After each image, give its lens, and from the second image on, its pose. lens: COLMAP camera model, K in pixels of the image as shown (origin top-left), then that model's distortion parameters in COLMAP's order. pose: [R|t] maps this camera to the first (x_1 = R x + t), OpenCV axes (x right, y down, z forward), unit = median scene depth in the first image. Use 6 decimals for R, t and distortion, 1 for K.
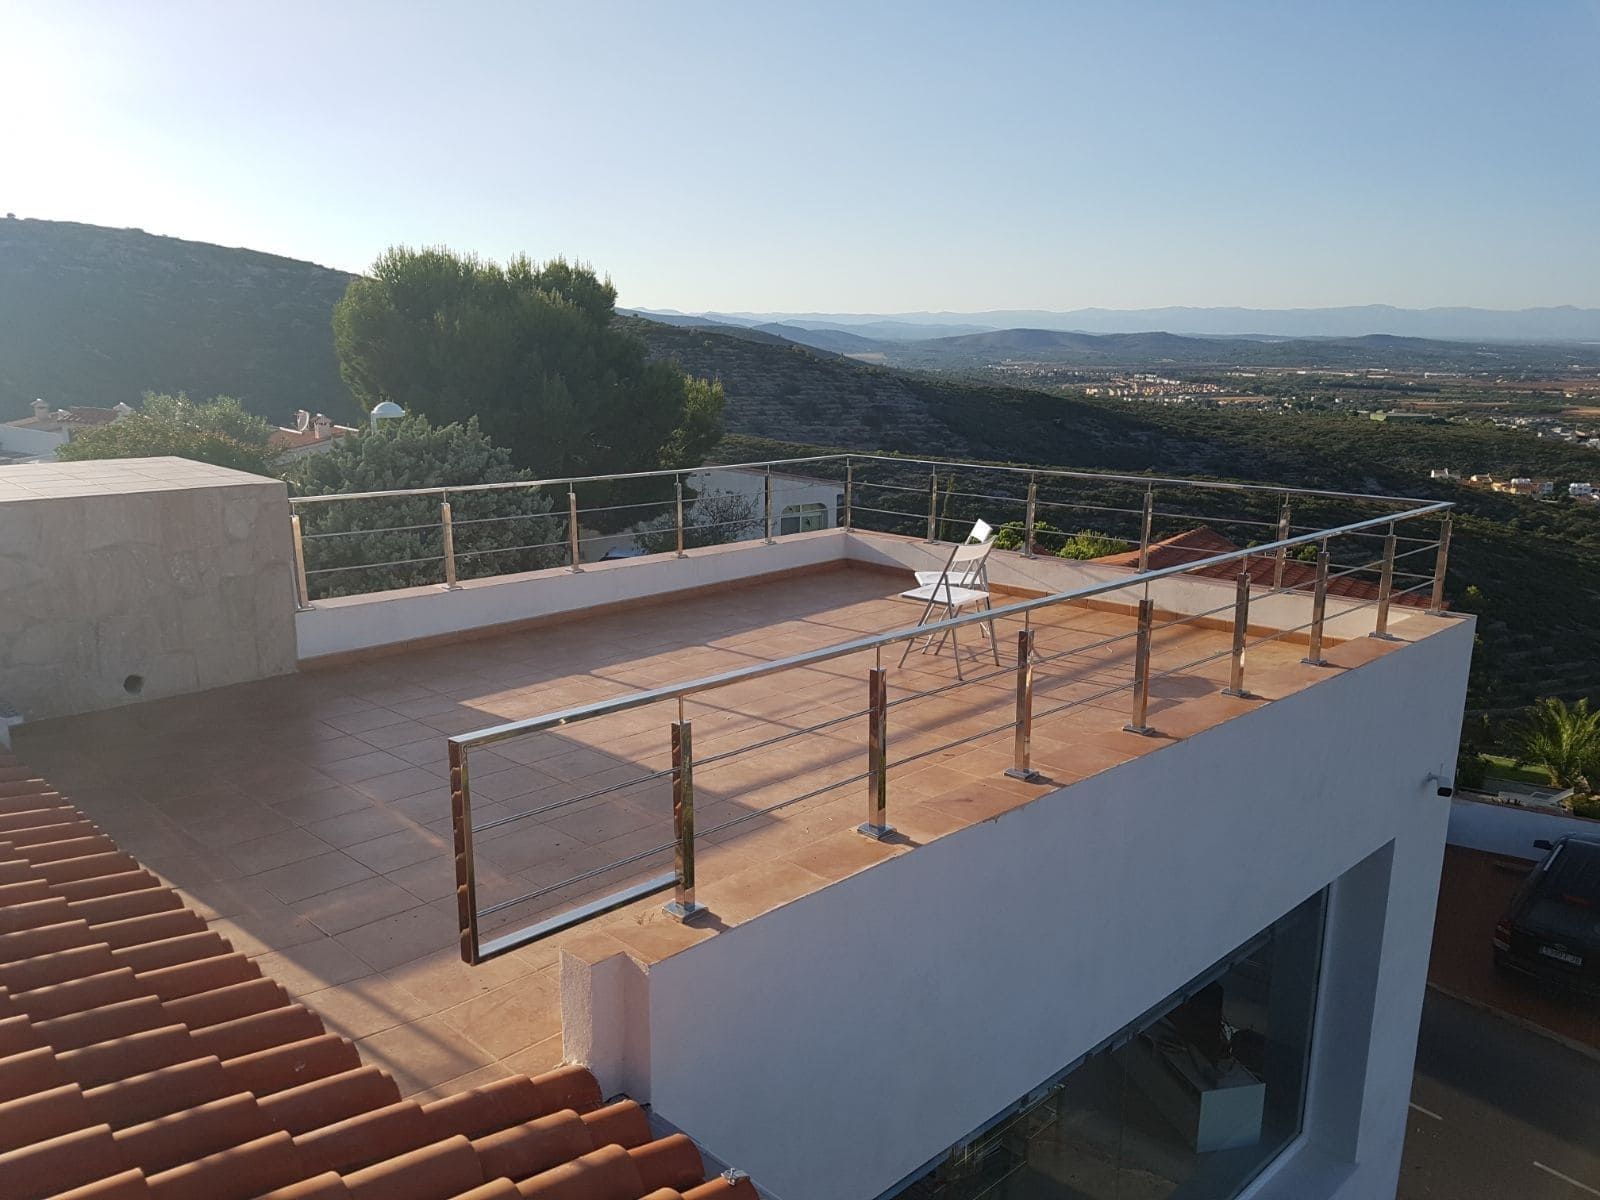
lens RADIAL K [[1333.0, 0, 779.5], [0, 1333.0, 601.7], [0, 0, 1]] dist [0.268243, -0.523633]
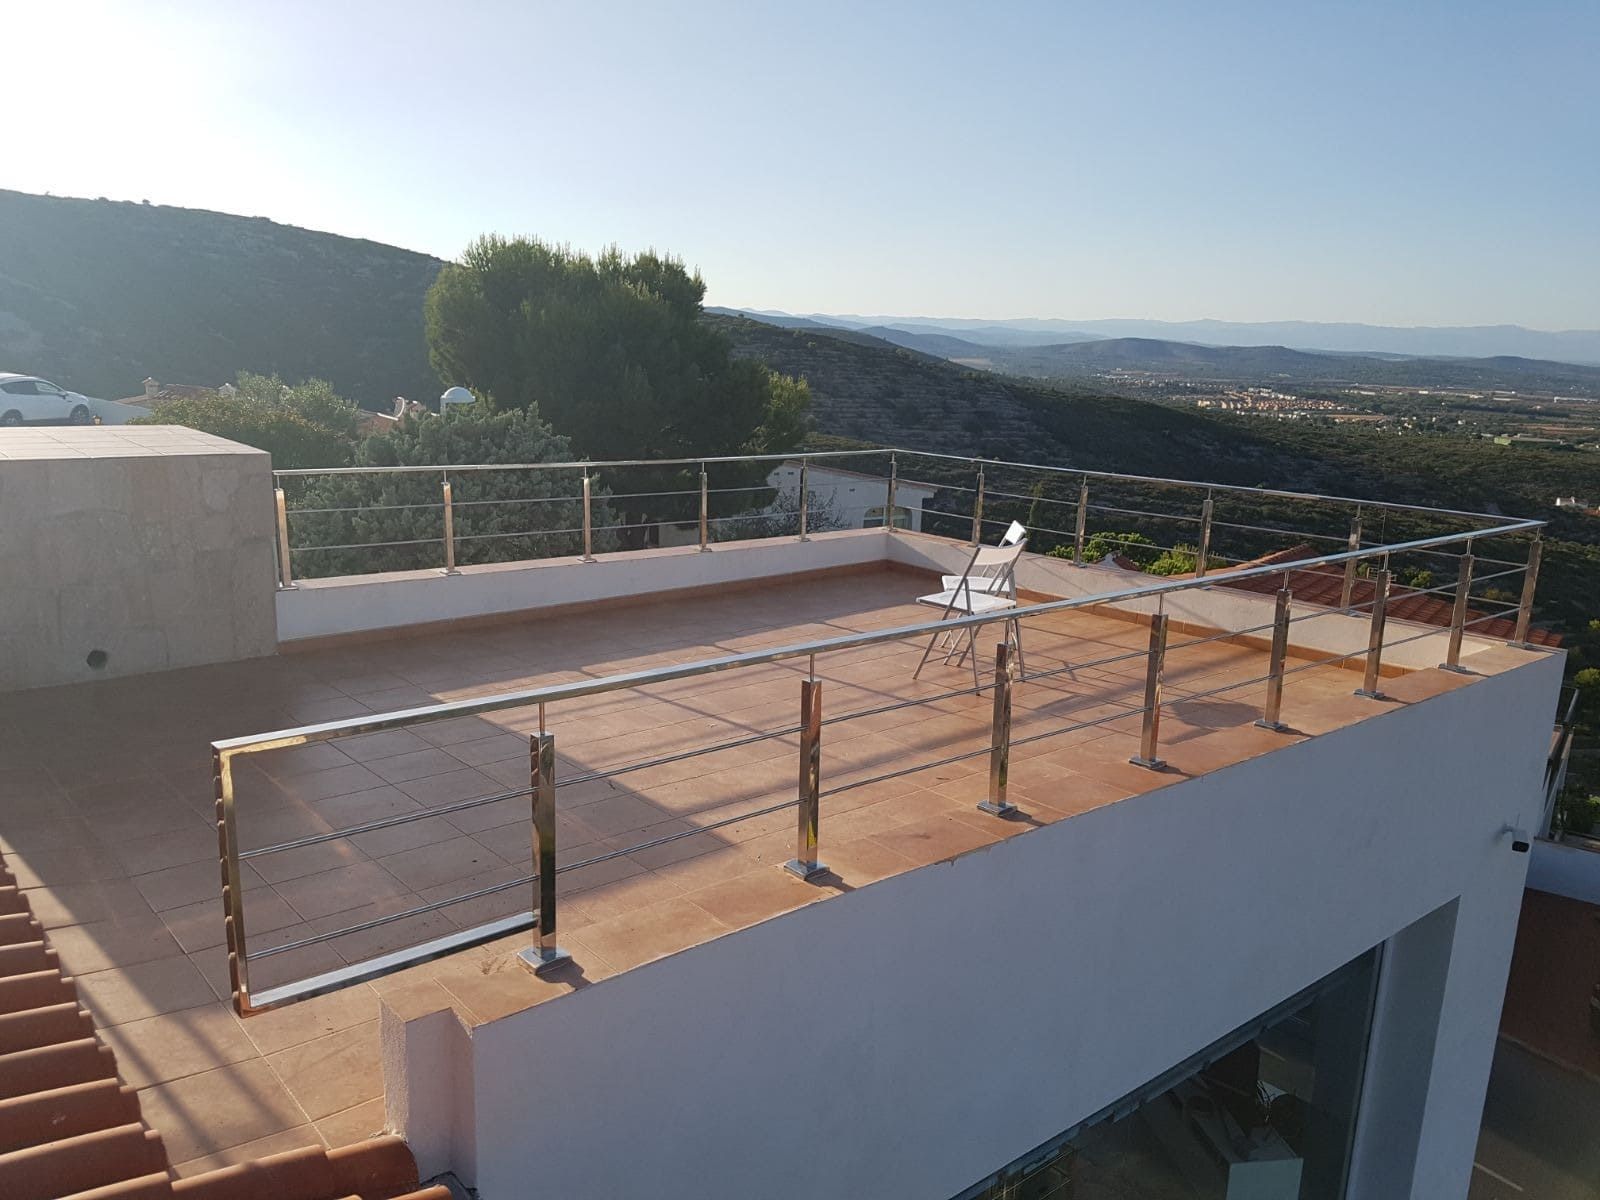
lens RADIAL K [[1320.9, 0, 800.0], [0, 1320.9, 600.0], [0, 0, 1]] dist [0.218771, -0.369369]
pose [[0.996962, 0.041818, -0.065713, 0.061518], [-0.042045, 0.999114, -0.002078, 0.000507], [0.065568, 0.004835, 0.997836, 0.079372]]
